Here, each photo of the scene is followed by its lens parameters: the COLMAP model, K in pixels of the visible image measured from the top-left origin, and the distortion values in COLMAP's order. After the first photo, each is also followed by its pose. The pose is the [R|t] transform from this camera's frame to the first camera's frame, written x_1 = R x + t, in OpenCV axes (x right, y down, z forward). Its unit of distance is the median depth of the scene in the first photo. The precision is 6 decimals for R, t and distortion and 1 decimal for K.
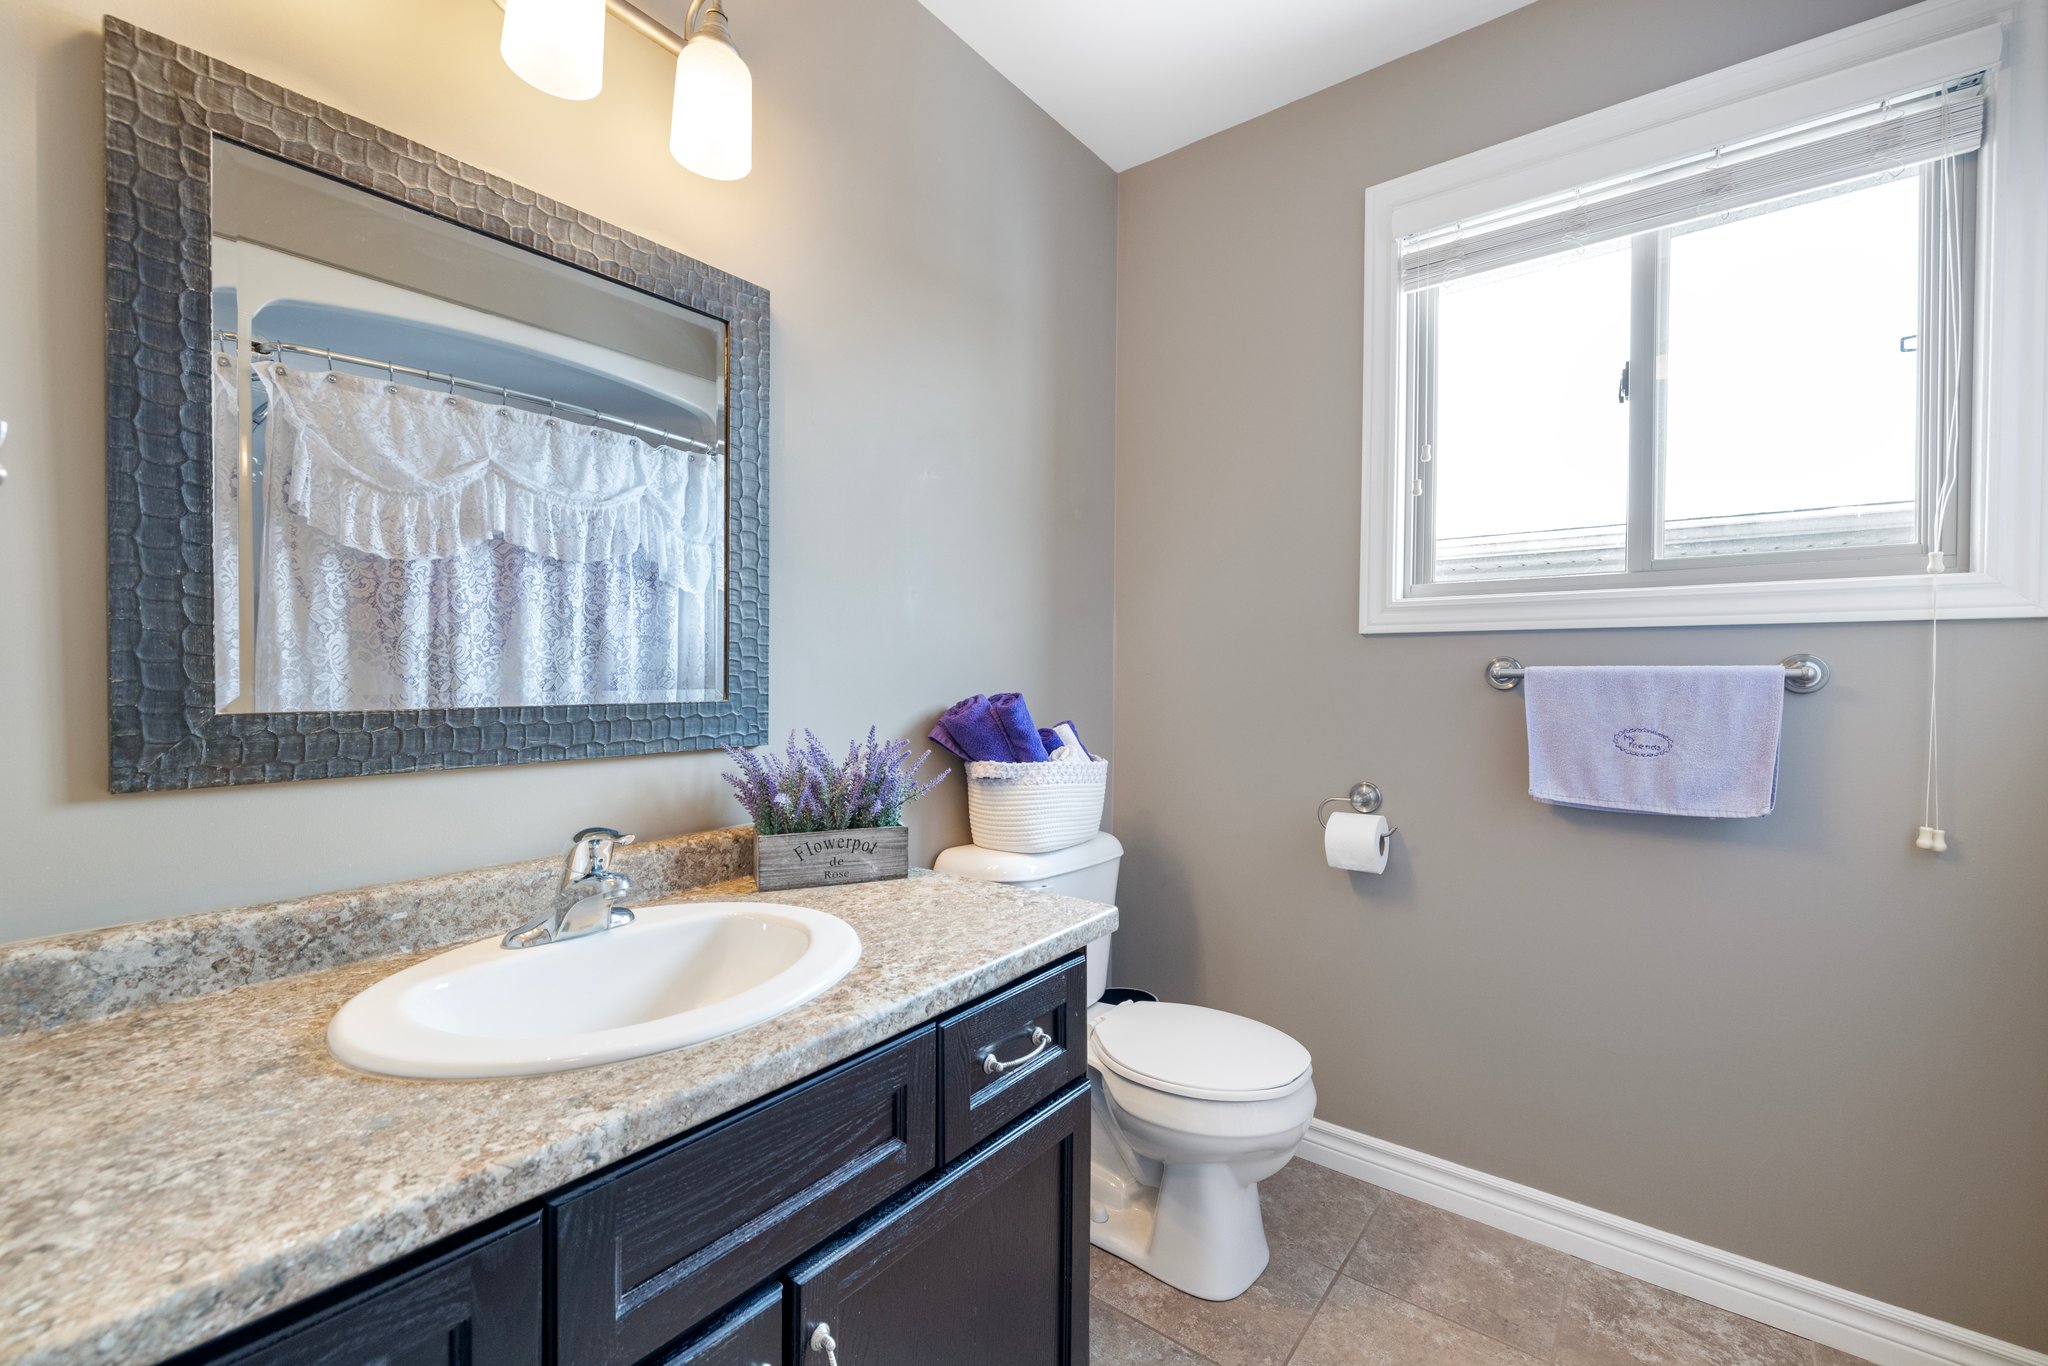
lens RADIAL K [[859.1, 0, 1020.3], [0, 859.1, 678.9], [0, 0, 1]] dist [-0.001569, 0.000786]
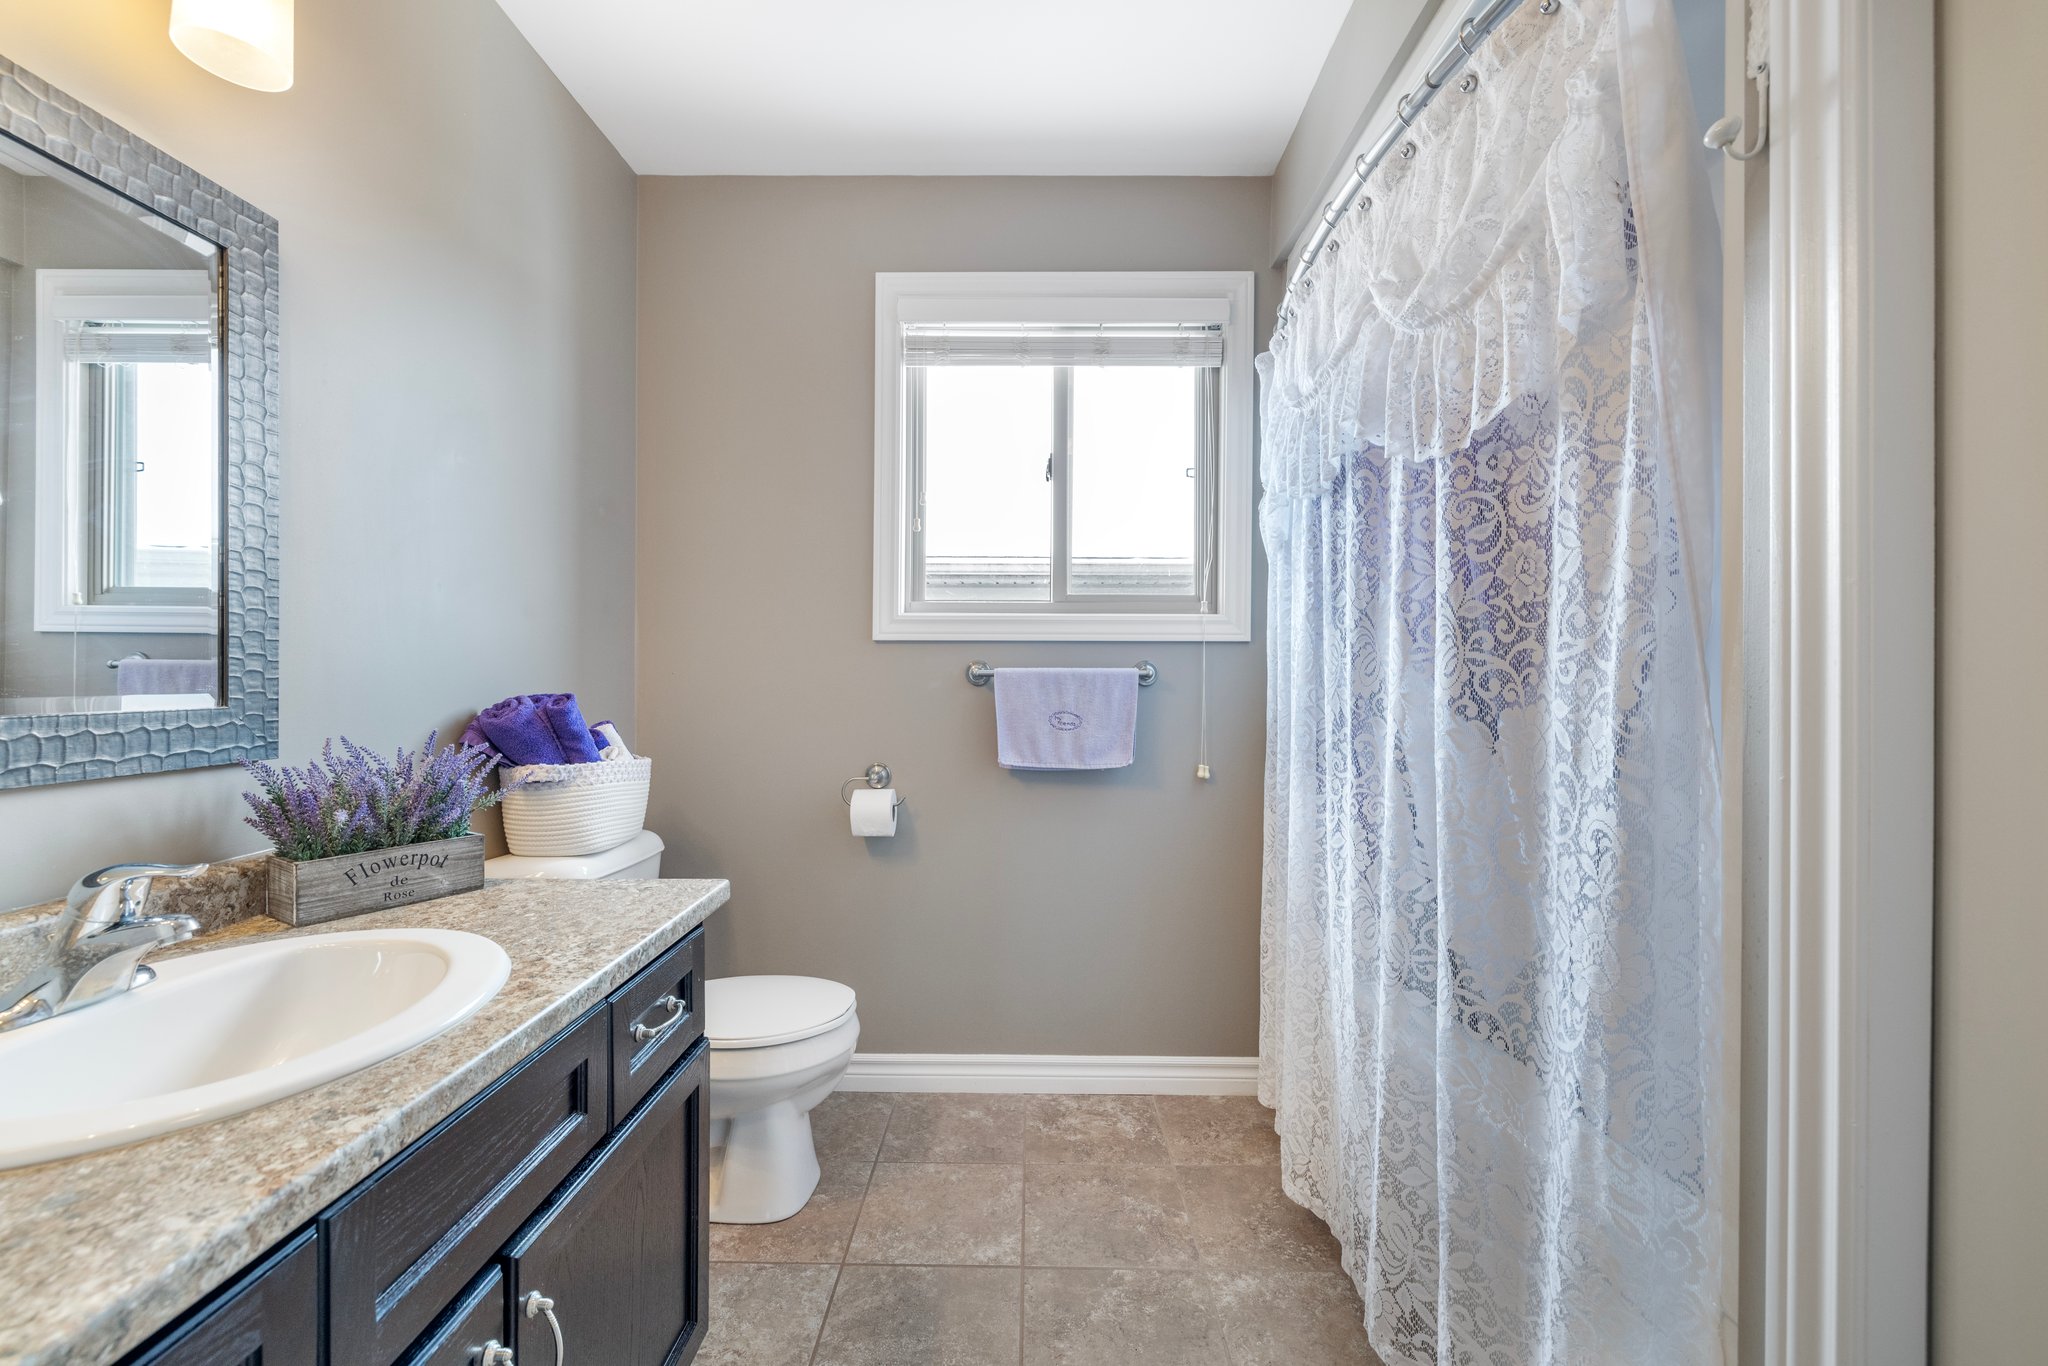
lens RADIAL K [[859.1, 0, 1027.4], [0, 859.1, 676.8], [0, 0, 1]] dist [-0.001569, 0.000786]
pose [[0.793290, -0.003276, 0.608835, -0.233352], [0.004270, 0.999991, -0.000183, -0.000461], [-0.608829, 0.002745, 0.793297, -0.123568]]
